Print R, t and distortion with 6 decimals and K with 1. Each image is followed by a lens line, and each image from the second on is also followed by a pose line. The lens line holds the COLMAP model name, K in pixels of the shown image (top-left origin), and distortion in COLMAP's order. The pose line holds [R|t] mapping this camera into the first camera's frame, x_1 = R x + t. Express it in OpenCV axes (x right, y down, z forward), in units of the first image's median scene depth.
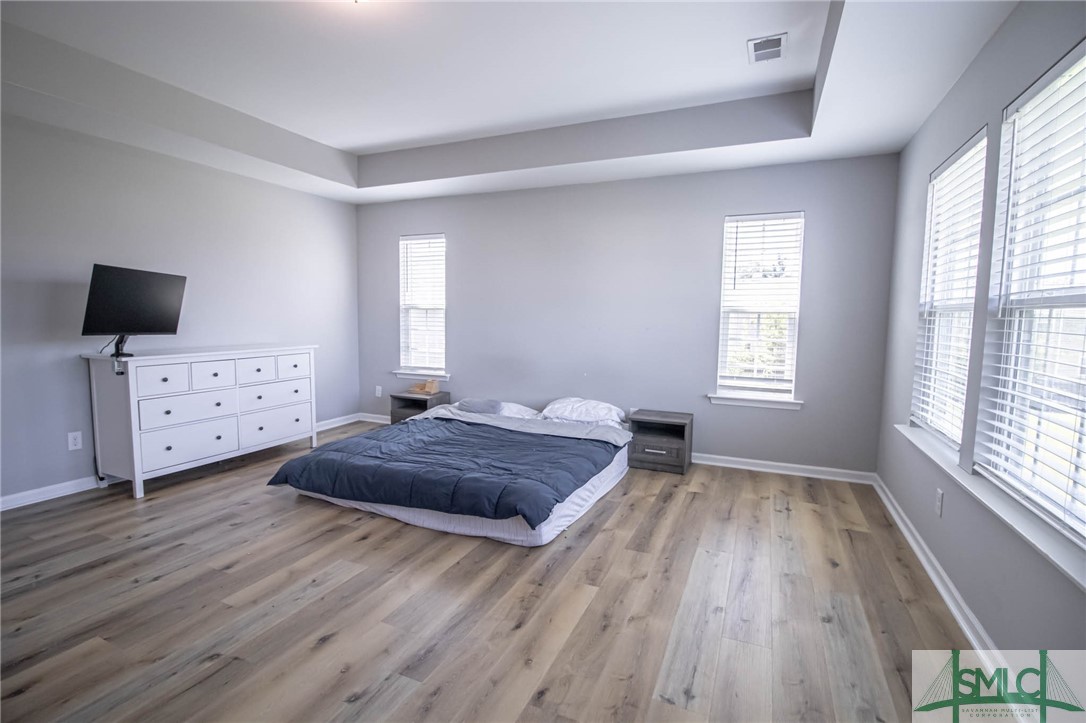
lens RADIAL K [[506.9, 0, 543.8], [0, 506.9, 363.2], [0, 0, 1]] dist [-0.011126, -0.006478]
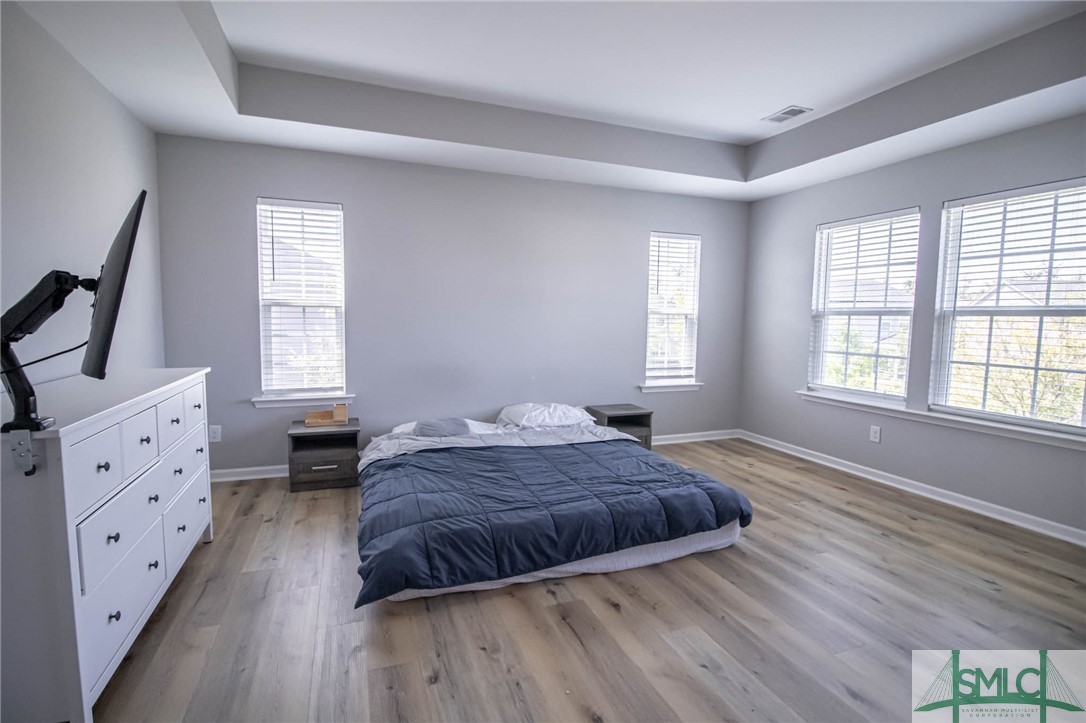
lens RADIAL K [[506.9, 0, 540.4], [0, 506.9, 359.9], [0, 0, 1]] dist [-0.011126, -0.006478]
pose [[0.714481, -0.061604, 0.696938, -0.667375], [0.060839, 0.997813, 0.025828, -0.041188], [-0.697005, 0.023947, 0.716666, 0.357391]]
